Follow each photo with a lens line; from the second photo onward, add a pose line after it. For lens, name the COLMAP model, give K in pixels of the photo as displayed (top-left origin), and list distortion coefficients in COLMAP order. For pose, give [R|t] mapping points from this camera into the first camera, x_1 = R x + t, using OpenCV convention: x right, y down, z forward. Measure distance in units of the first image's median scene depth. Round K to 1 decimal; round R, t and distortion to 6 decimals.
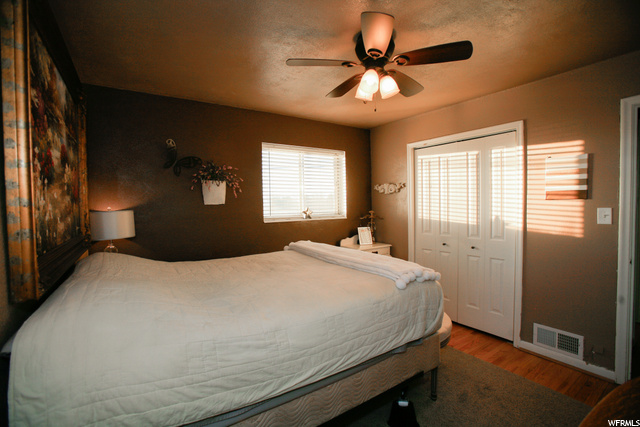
lens RADIAL K [[294.9, 0, 317.3], [0, 294.9, 212.9], [0, 0, 1]] dist [-0.063046, 0.023420]
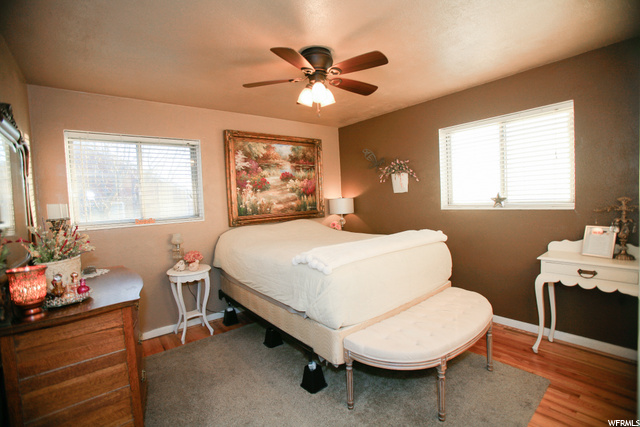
lens RADIAL K [[294.9, 0, 317.3], [0, 294.9, 212.9], [0, 0, 1]] dist [-0.063046, 0.023420]
pose [[0.090826, 0.051468, -0.994536, 0.879757], [0.007206, 0.998603, 0.052337, -0.012055], [0.995841, -0.011920, 0.090328, 0.563985]]
